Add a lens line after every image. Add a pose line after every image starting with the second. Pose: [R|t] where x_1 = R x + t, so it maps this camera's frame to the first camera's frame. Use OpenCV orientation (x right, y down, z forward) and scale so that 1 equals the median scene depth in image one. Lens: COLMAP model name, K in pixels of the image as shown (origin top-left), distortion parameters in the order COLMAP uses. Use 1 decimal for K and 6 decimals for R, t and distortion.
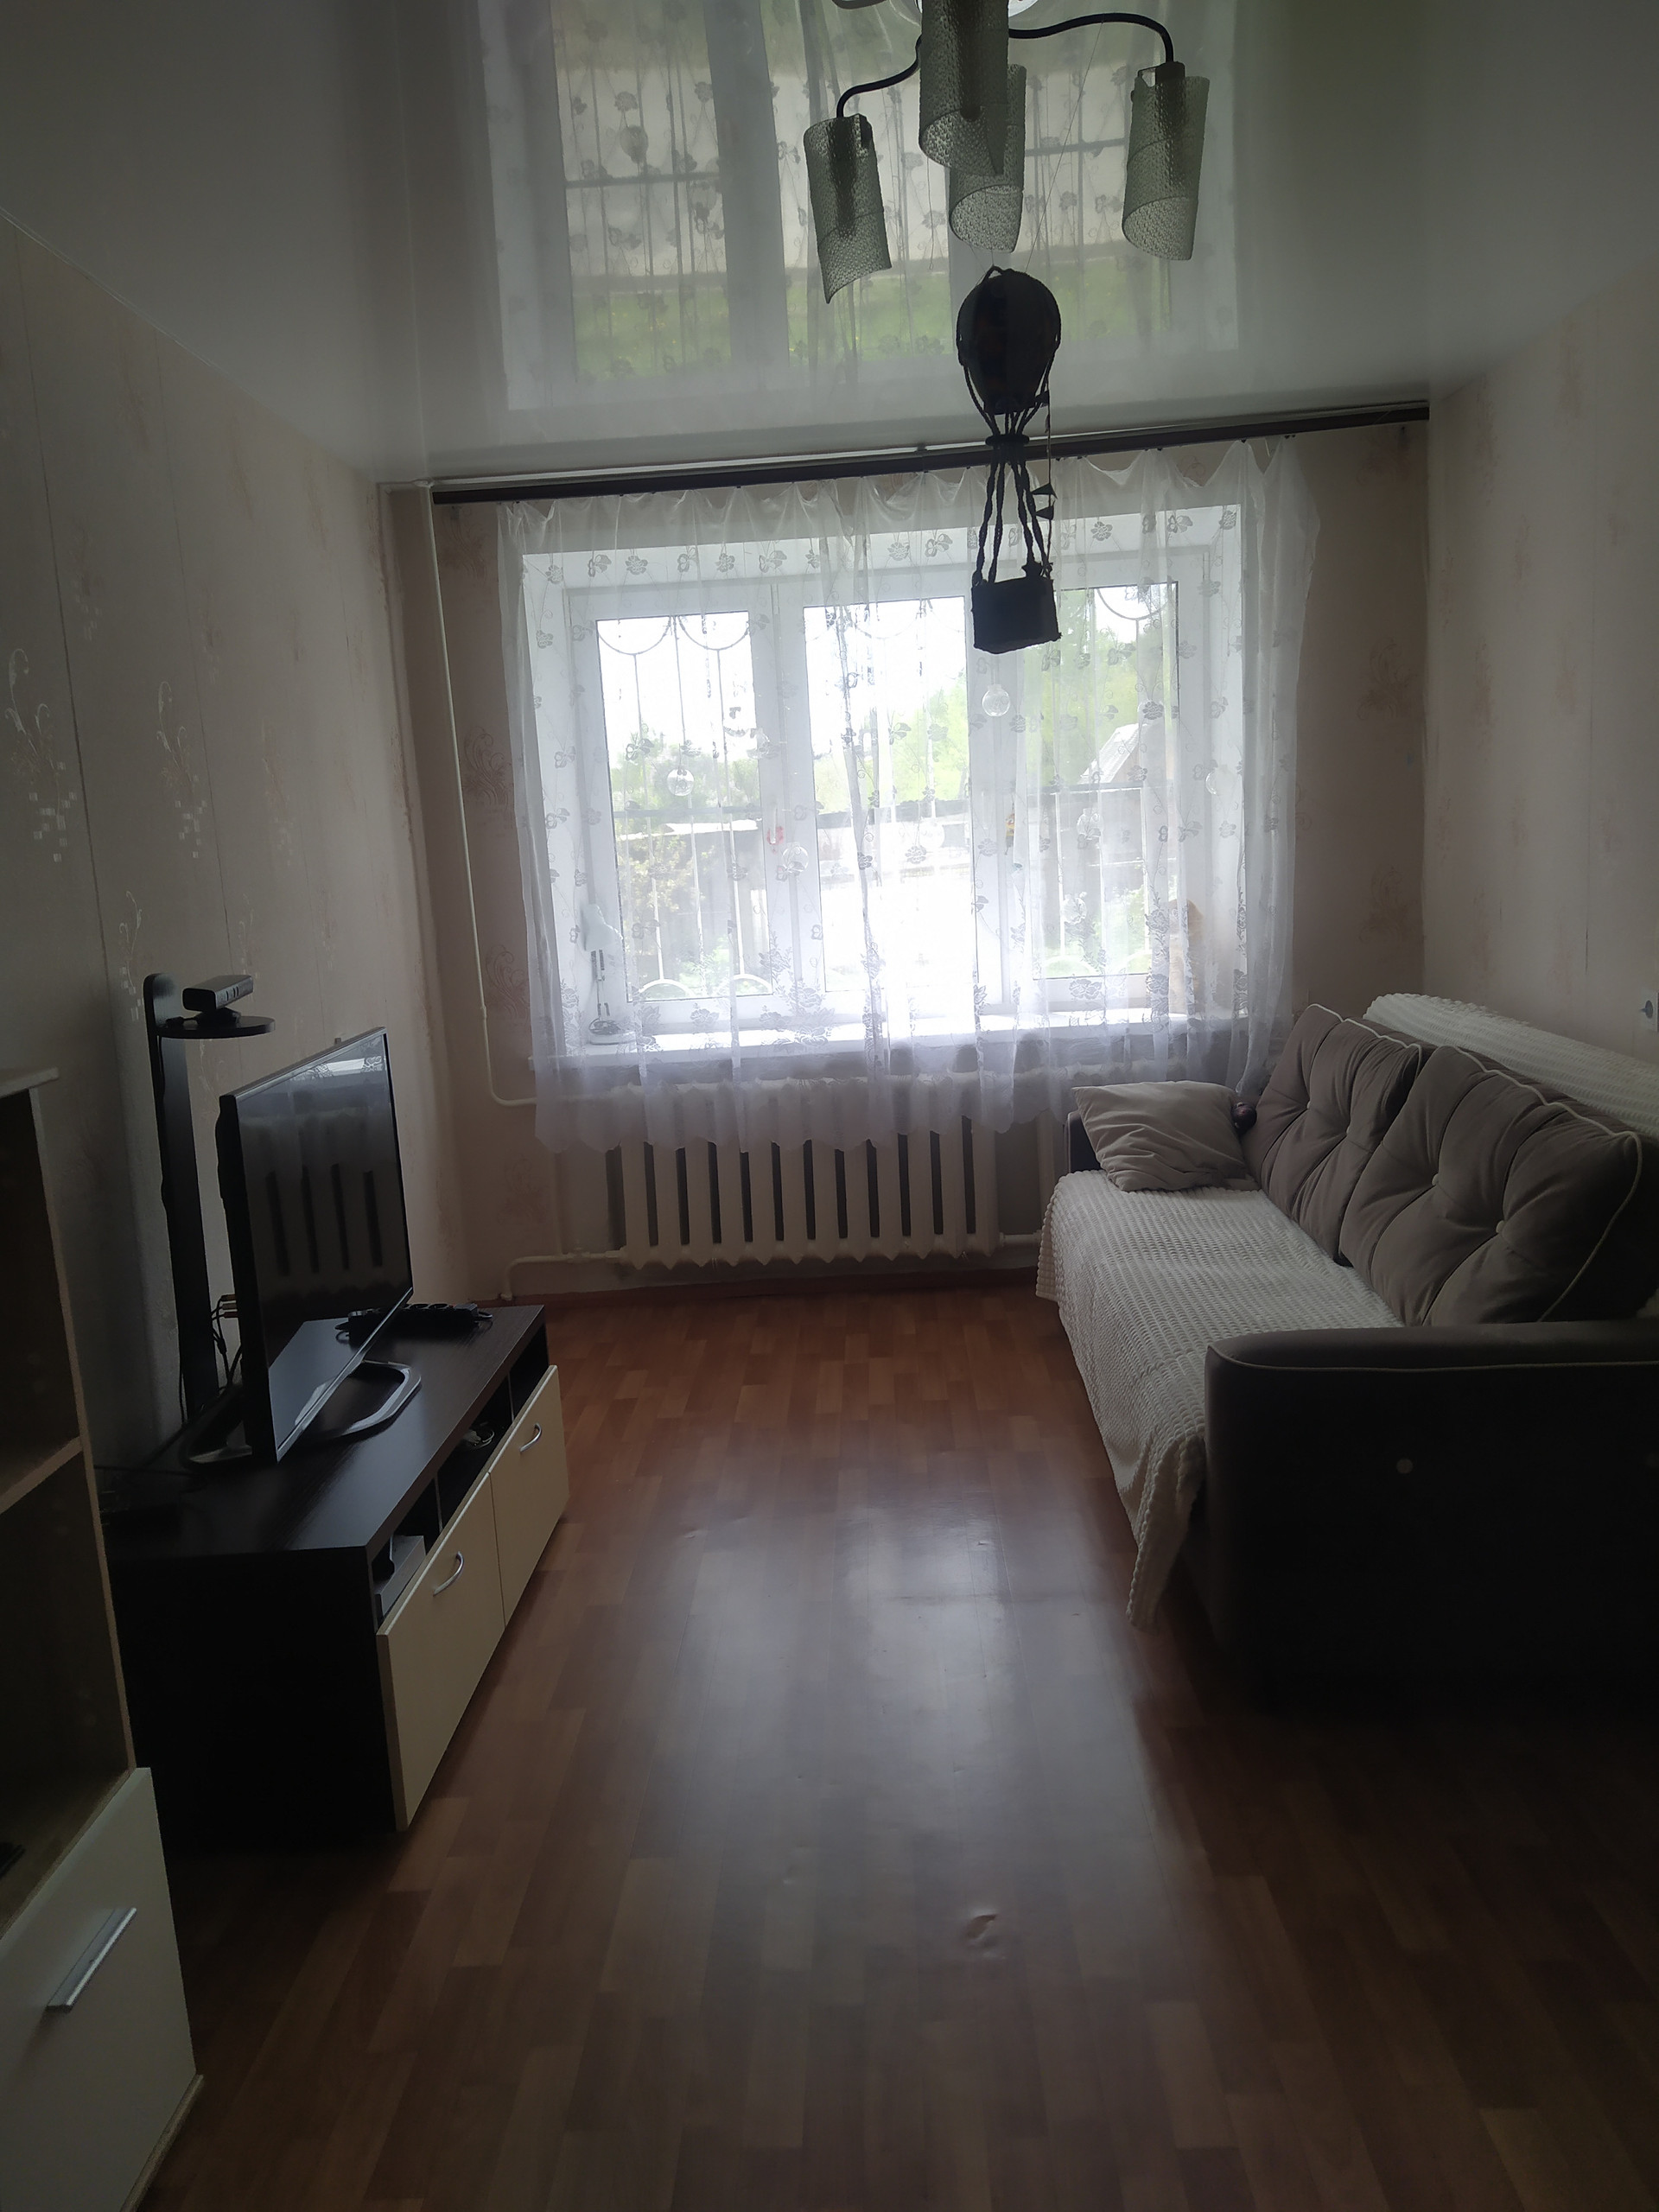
lens RADIAL K [[1624.0, 0, 830.9], [0, 1624.0, 1133.6], [0, 0, 1]] dist [0.052330, -0.075037]
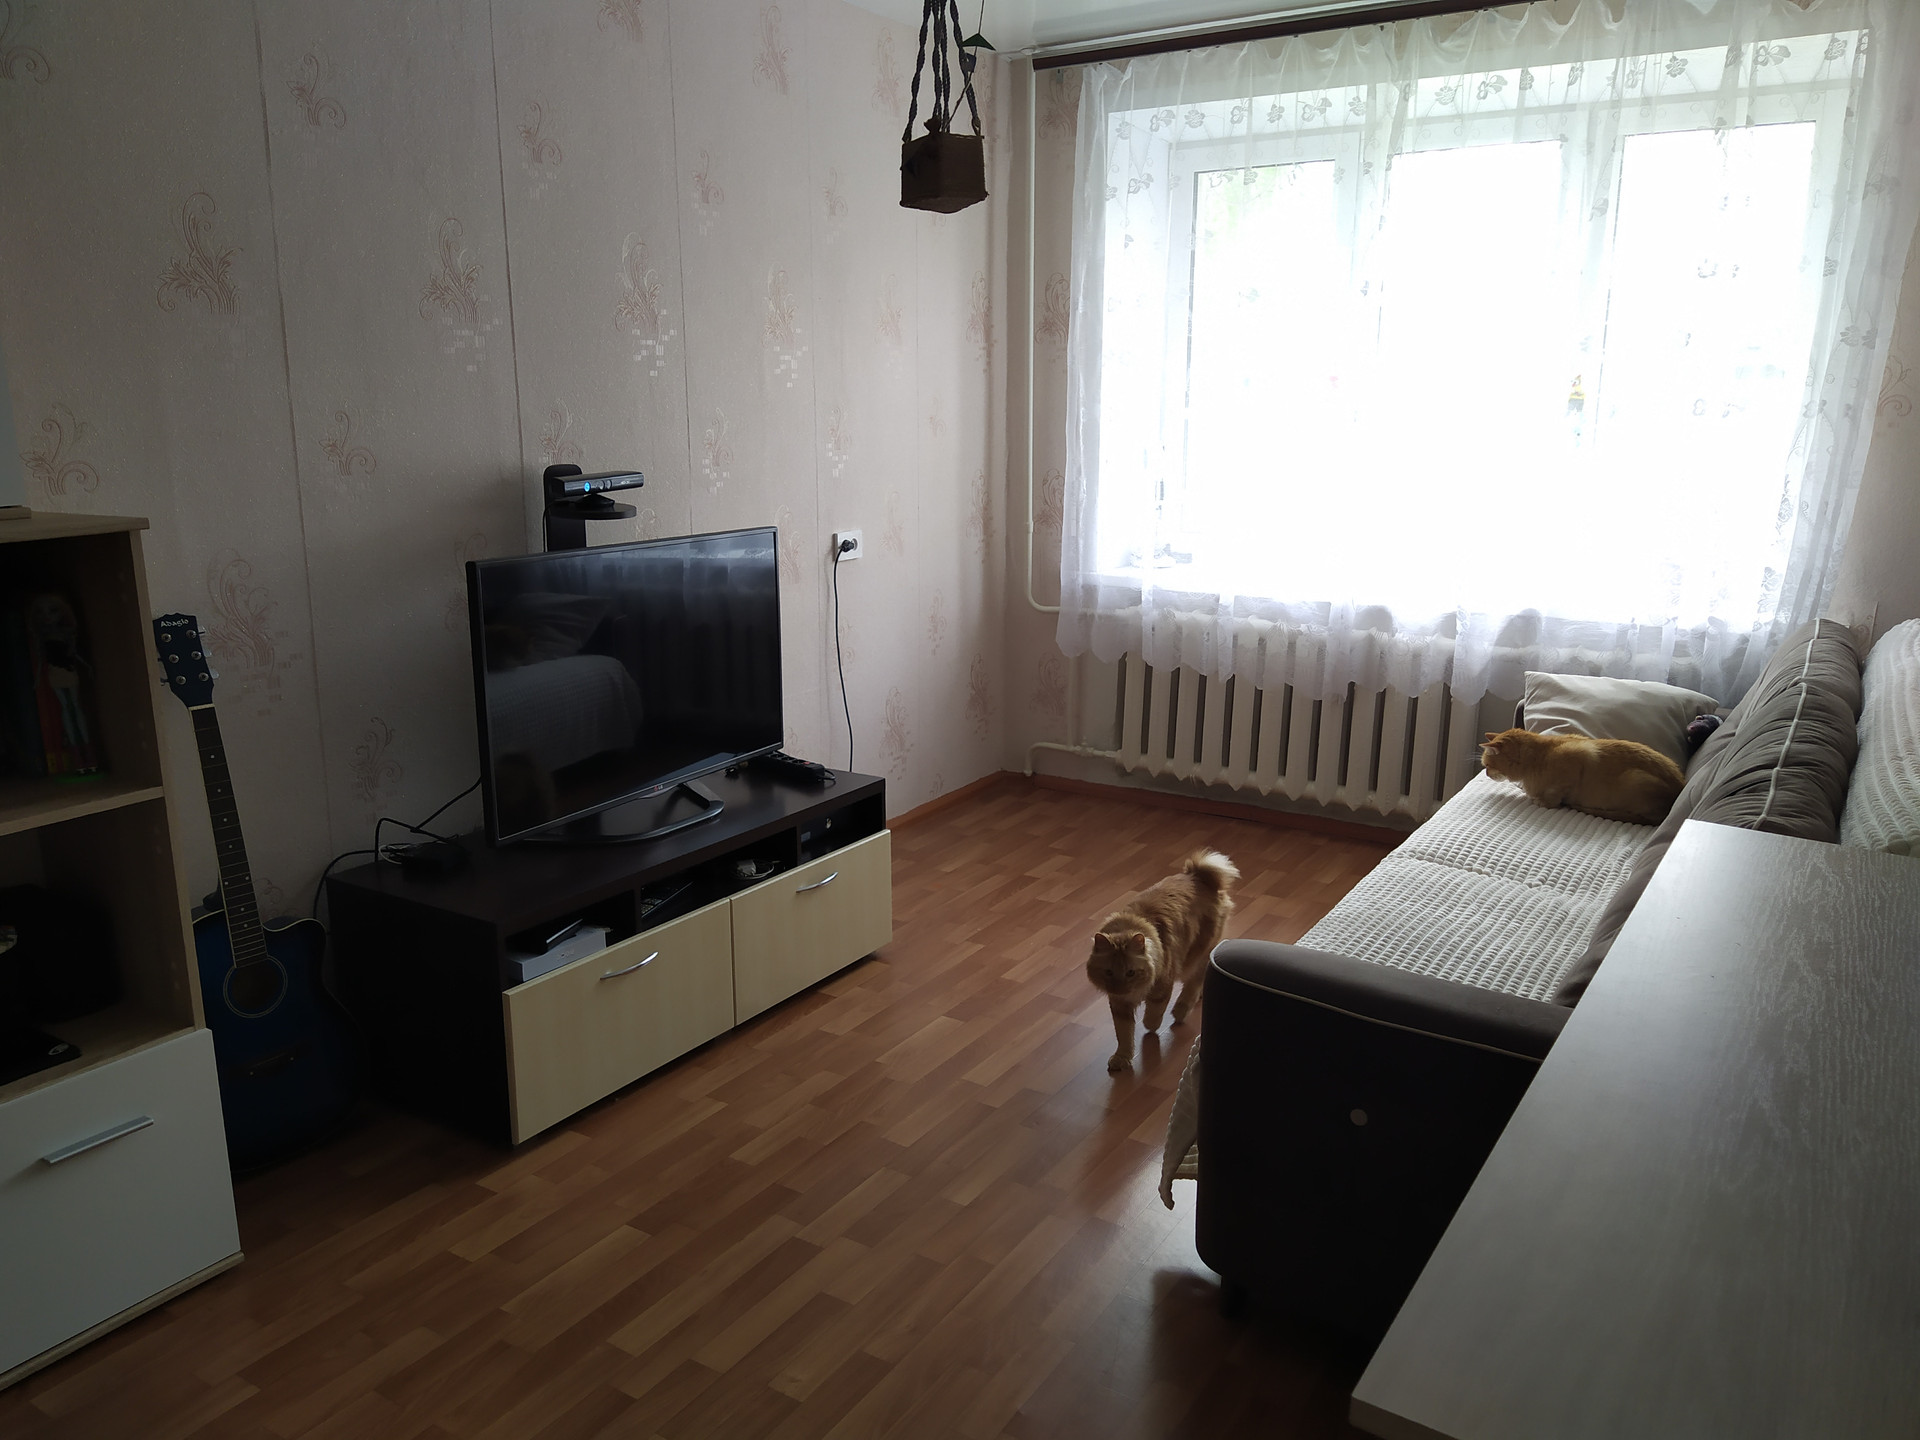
lens RADIAL K [[1409.7, 0, 960.1], [0, 1409.7, 759.9], [0, 0, 1]] dist [0.052330, -0.075037]
pose [[0.857749, 0.187994, -0.478461, 0.271867], [-0.143833, 0.981325, 0.127723, -0.035478], [0.493537, -0.040736, 0.868770, 0.106192]]
